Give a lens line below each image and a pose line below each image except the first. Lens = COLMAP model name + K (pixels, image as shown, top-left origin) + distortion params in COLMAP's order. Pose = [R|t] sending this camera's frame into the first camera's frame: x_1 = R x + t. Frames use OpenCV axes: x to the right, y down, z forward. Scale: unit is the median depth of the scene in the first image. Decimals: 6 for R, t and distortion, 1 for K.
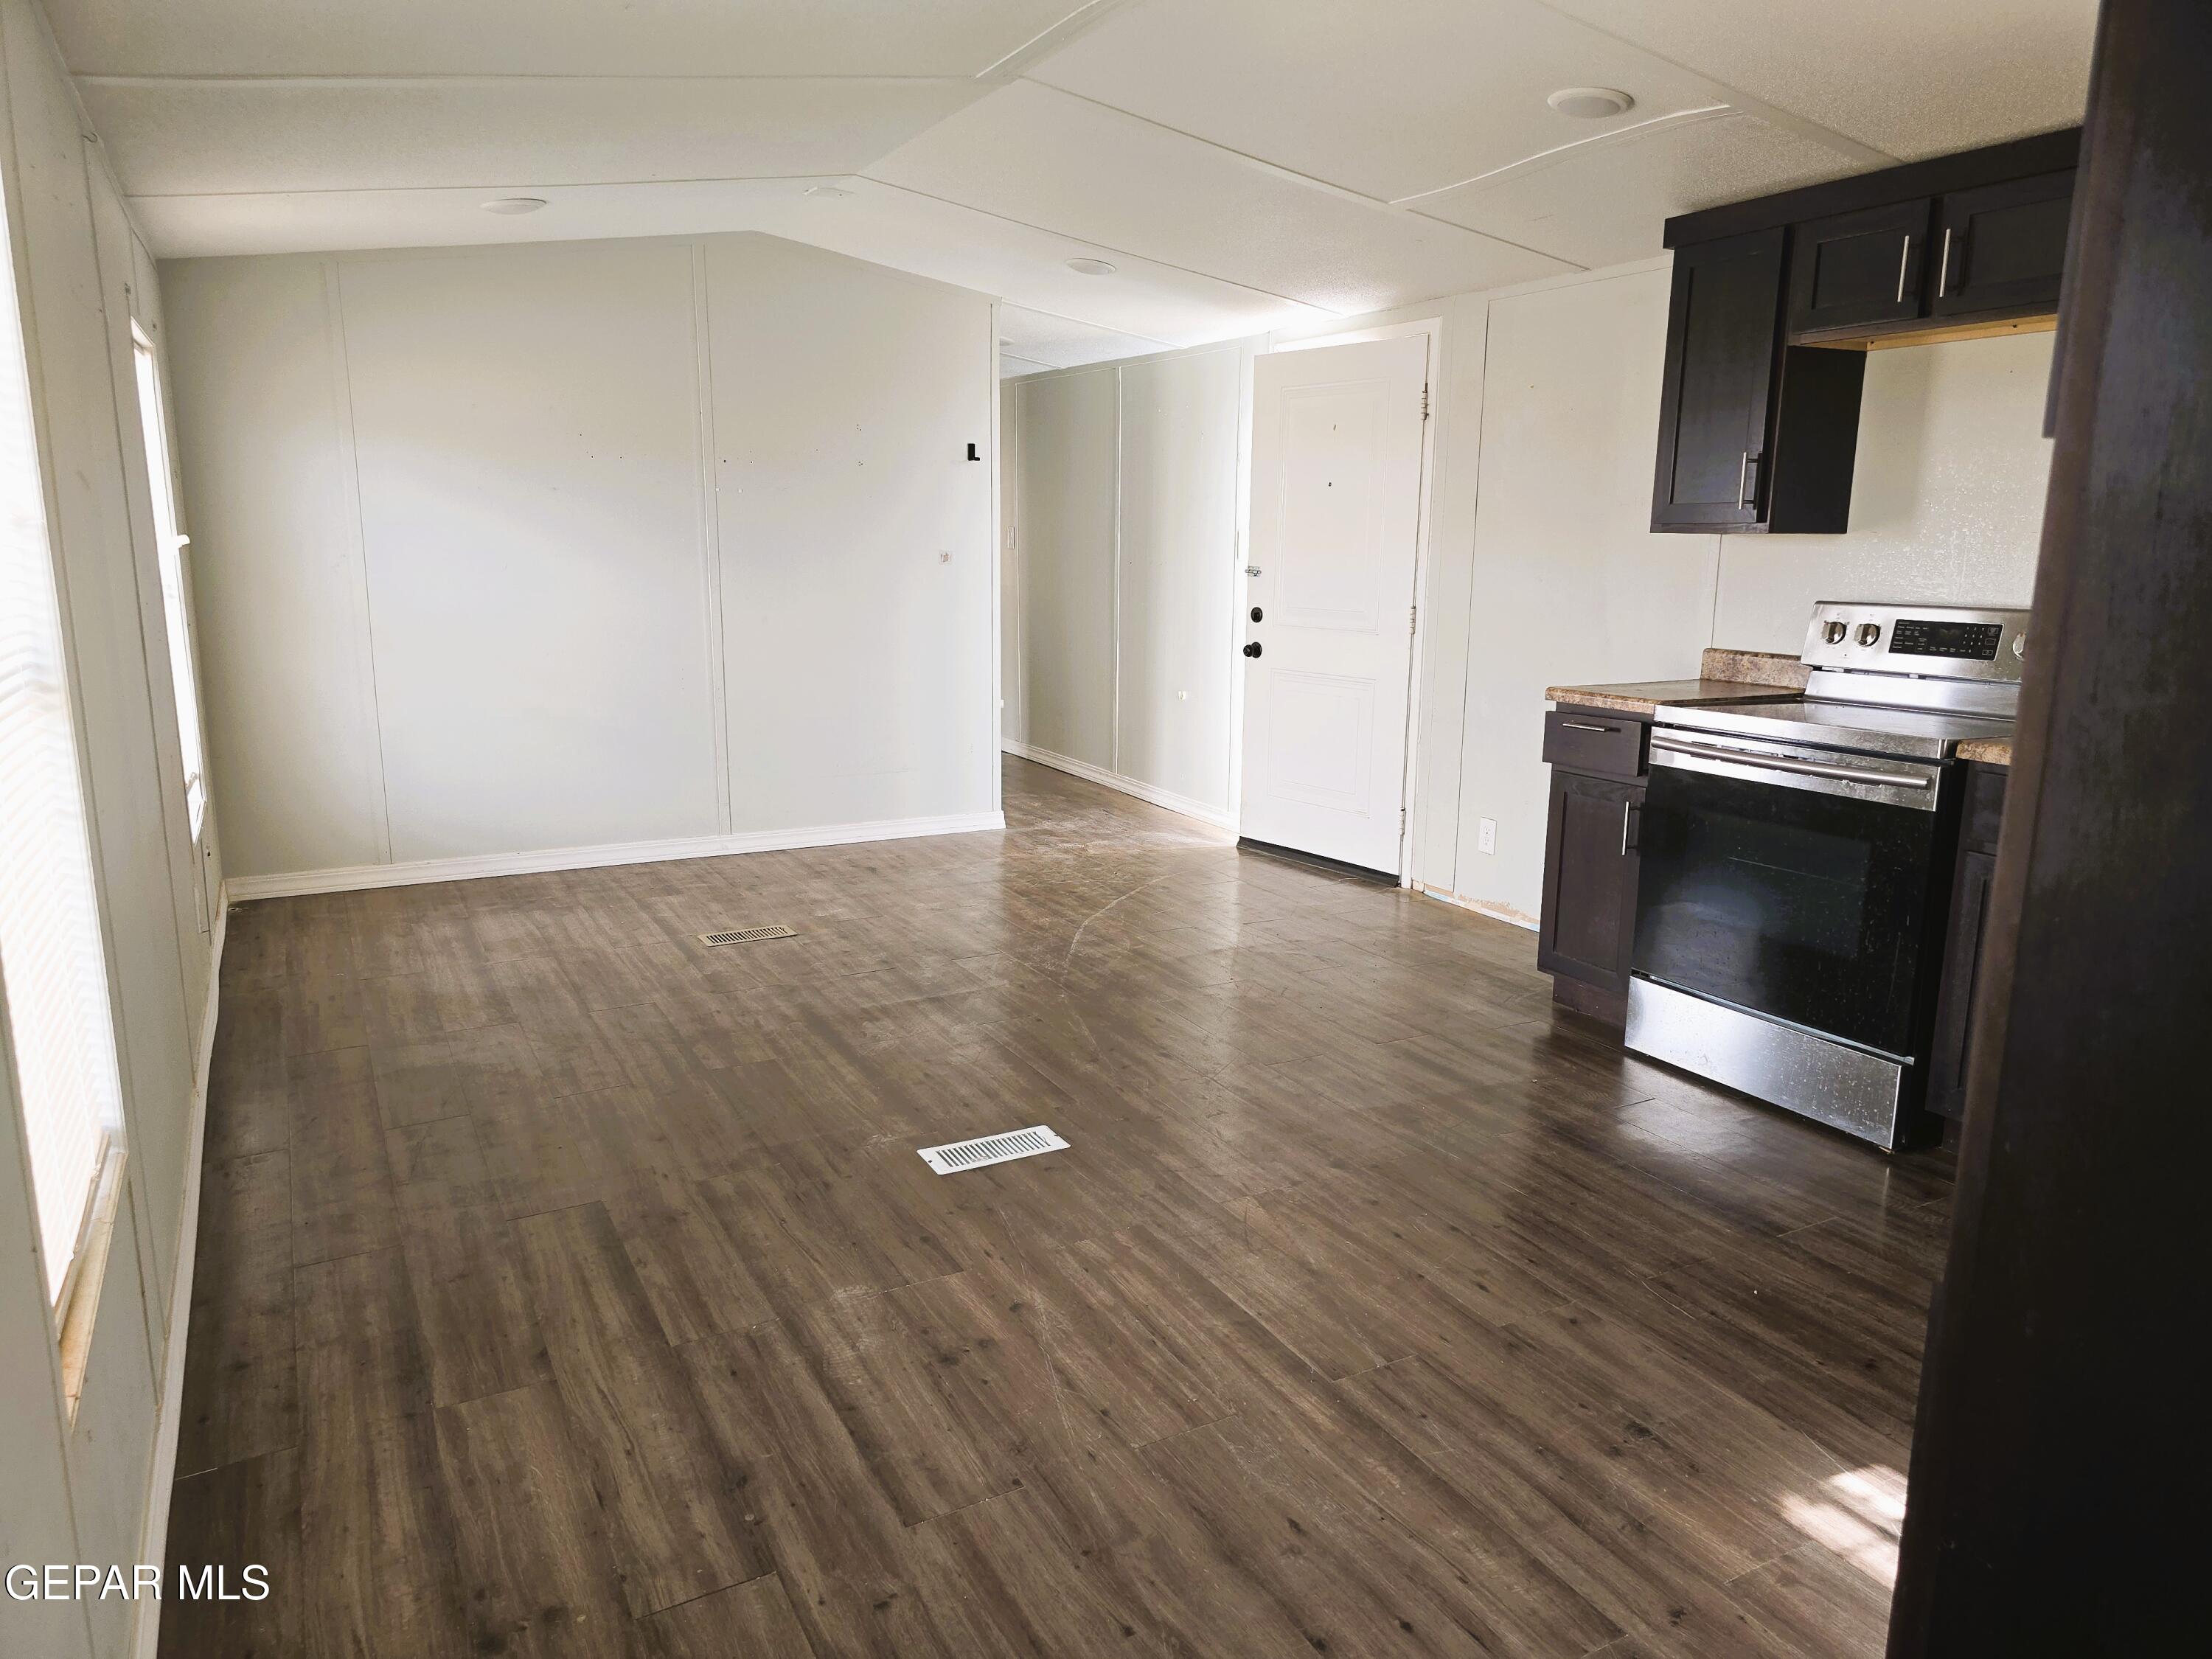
lens RADIAL K [[1503.5, 0, 1106.0], [0, 1503.5, 829.5], [0, 0, 1]] dist [0.075863, -0.084161]
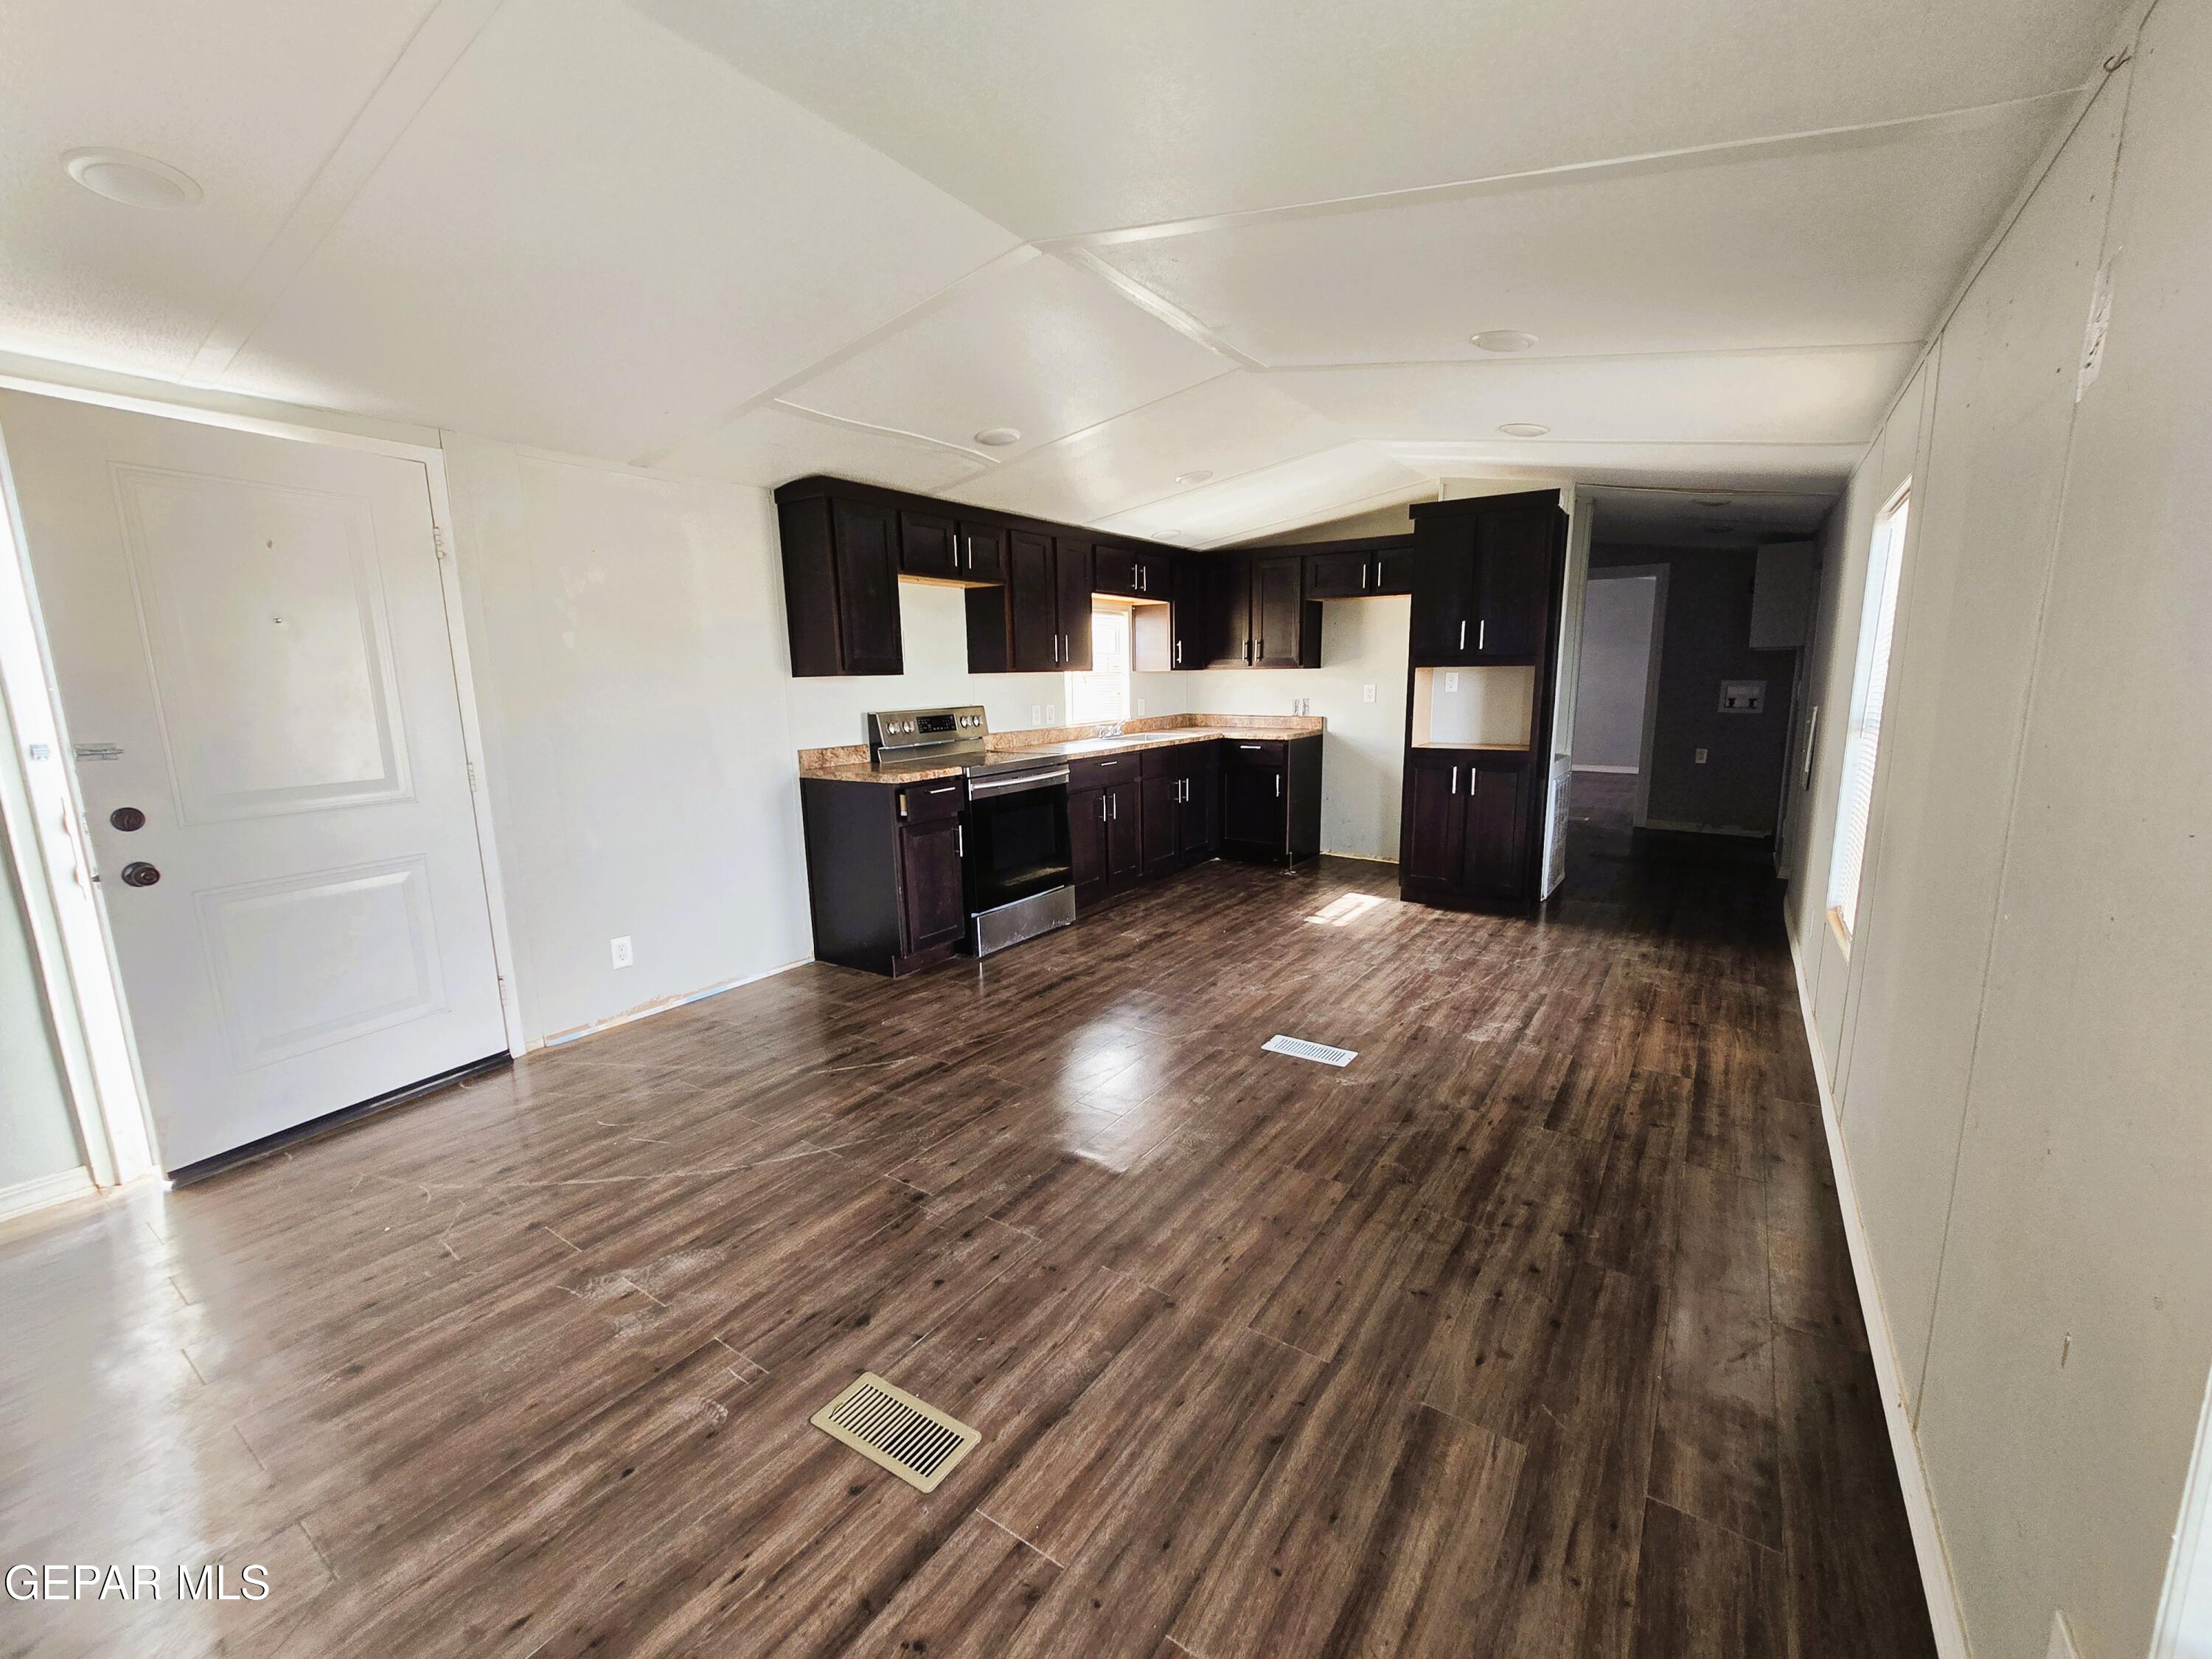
lens RADIAL K [[992.2, 0, 1106.0], [0, 992.2, 829.5], [0, 0, 1]] dist [0.004256, 0.000128]
pose [[-0.494772, -0.137482, 0.858079, -1.036257], [0.179695, 0.949881, 0.255803, -0.395548], [-0.850241, 0.280757, -0.445270, 1.952248]]
